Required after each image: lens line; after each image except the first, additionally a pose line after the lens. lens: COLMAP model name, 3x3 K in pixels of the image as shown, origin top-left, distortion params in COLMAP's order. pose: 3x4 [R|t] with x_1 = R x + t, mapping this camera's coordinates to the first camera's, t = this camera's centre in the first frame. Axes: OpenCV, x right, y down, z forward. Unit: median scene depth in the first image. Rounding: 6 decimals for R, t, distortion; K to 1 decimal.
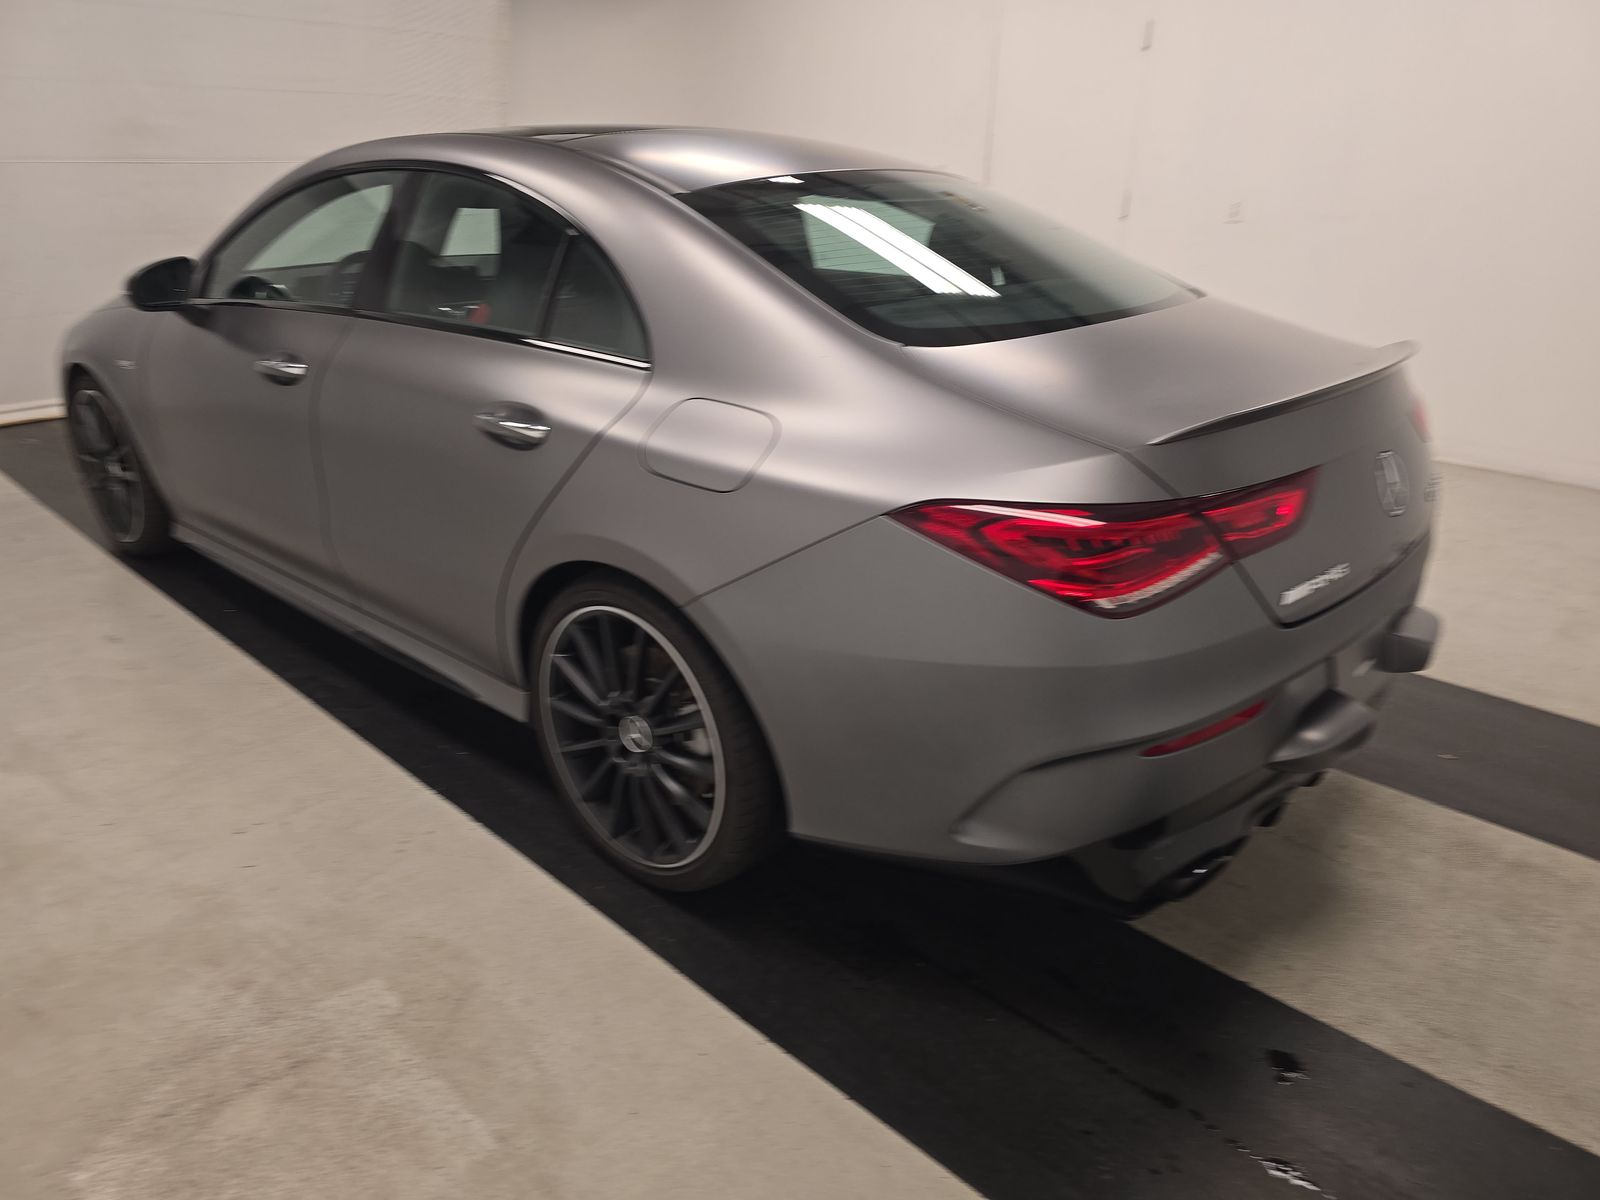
lens RADIAL K [[1087.4, 0, 804.4], [0, 1087.4, 597.8], [0, 0, 1]] dist [0.001409, 0.006771]
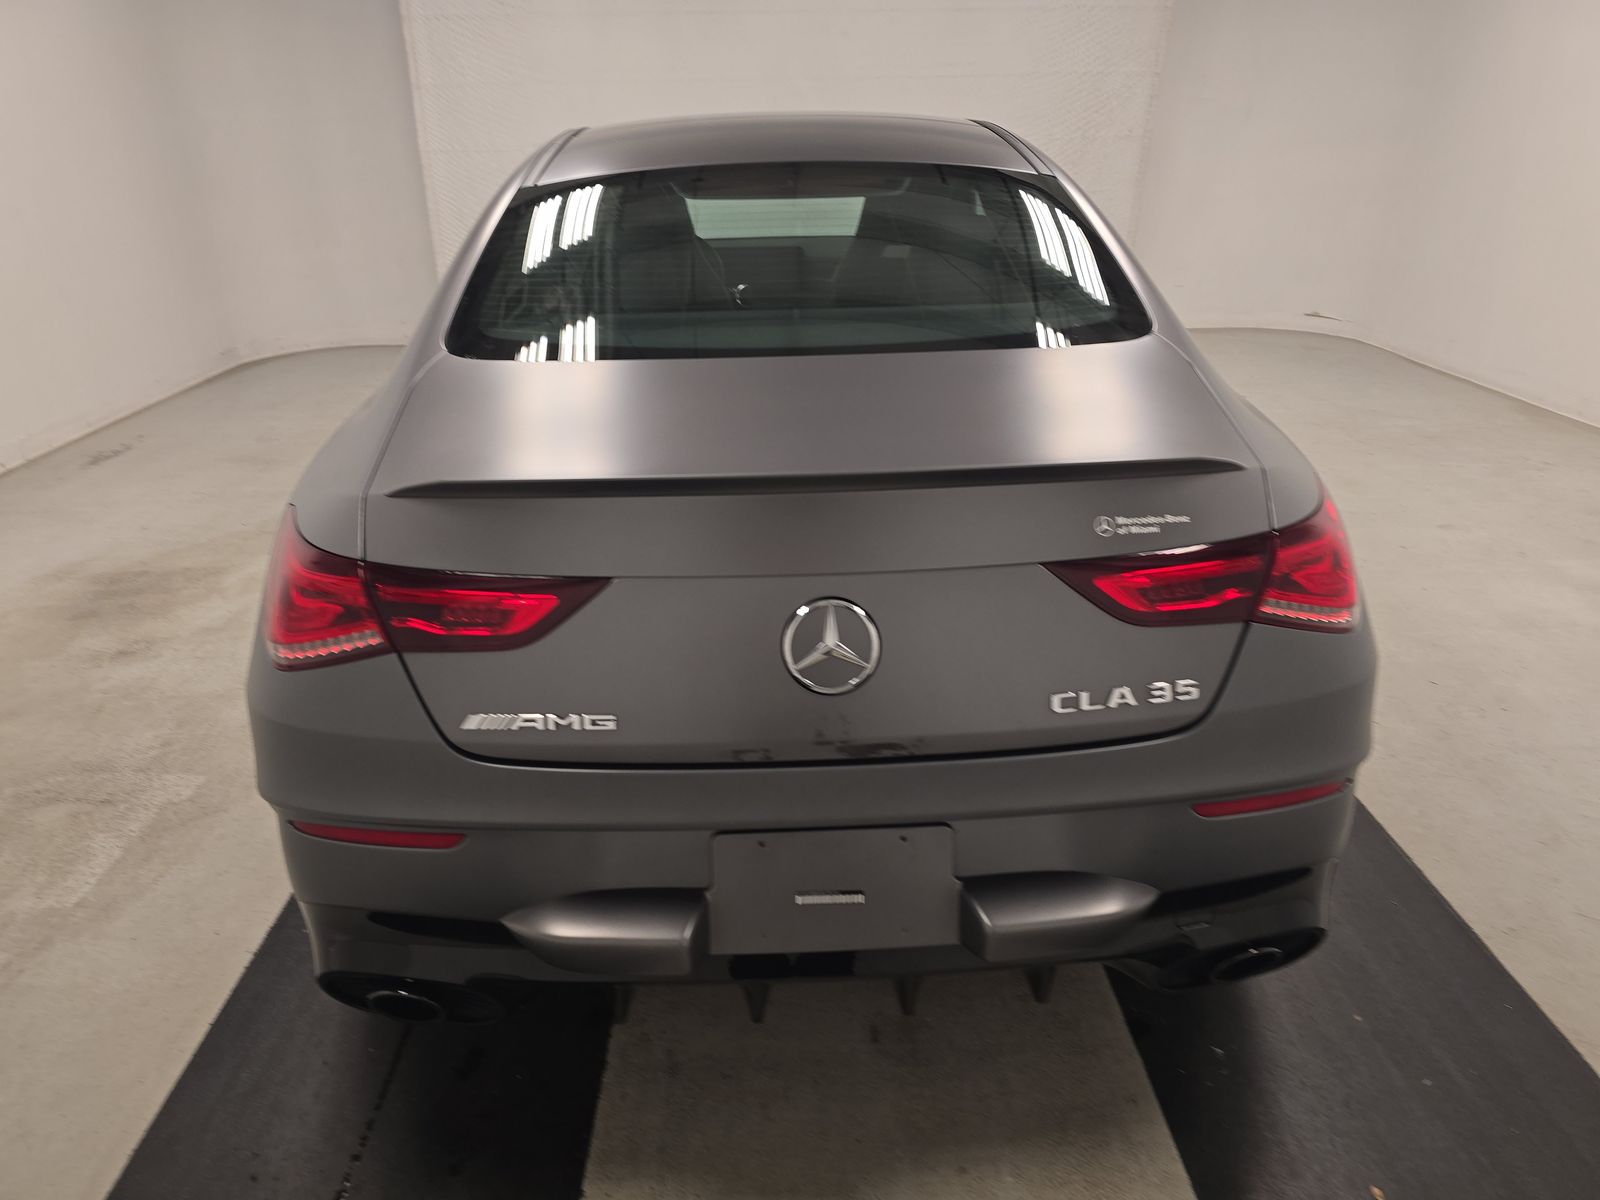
lens RADIAL K [[1087.4, 0, 805.9], [0, 1087.4, 600.2], [0, 0, 1]] dist [0.001409, 0.006771]
pose [[0.714533, 0.279736, -0.641242, 0.983671], [-0.280746, 0.954193, 0.103424, -0.211652], [0.640800, 0.106126, 0.760337, 0.474720]]
